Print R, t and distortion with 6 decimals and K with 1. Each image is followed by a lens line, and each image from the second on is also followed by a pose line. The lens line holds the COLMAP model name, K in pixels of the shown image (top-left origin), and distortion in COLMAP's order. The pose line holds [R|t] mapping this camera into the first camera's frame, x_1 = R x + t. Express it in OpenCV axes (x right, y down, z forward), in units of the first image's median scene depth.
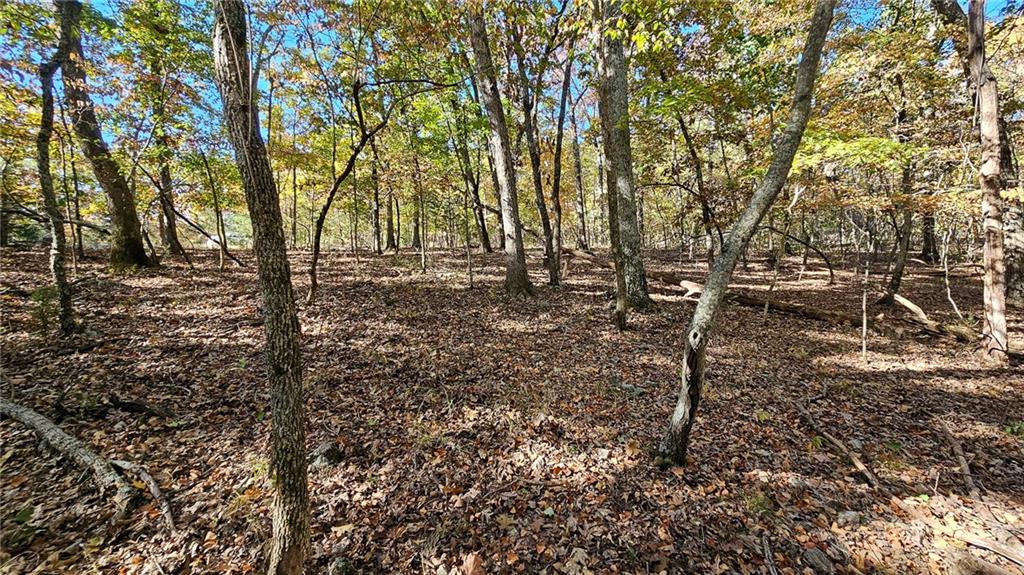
lens RADIAL K [[417.3, 0, 514.5], [0, 417.3, 292.5], [0, 0, 1]] dist [0.000056, 0.000992]
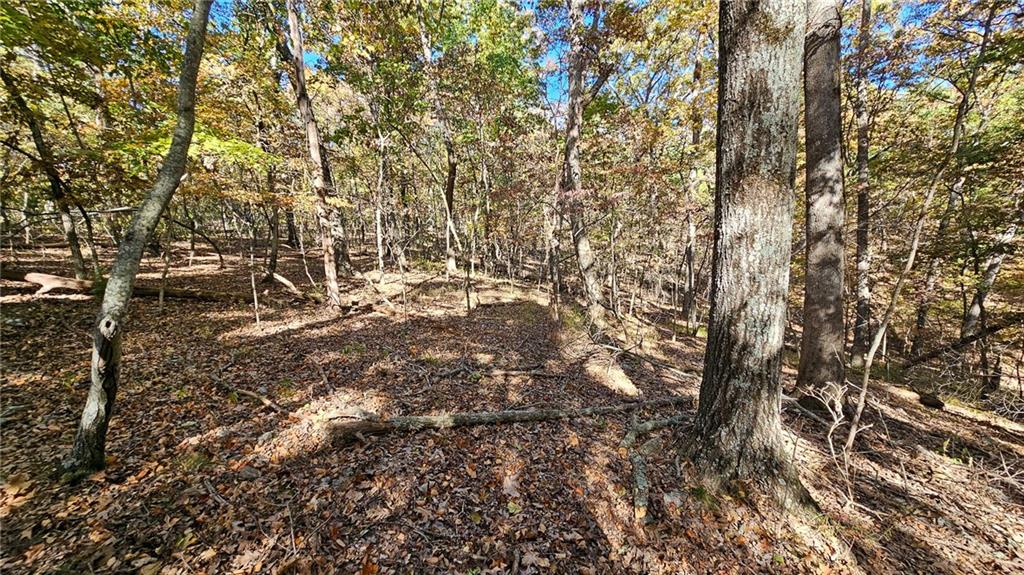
lens RADIAL K [[417.3, 0, 516.2], [0, 417.3, 290.0], [0, 0, 1]] dist [0.000056, 0.000992]
pose [[0.298713, -0.101243, 0.948958, -0.068288], [0.073011, 0.993867, 0.083052, 0.003397], [-0.951546, 0.044476, 0.304273, -0.074191]]
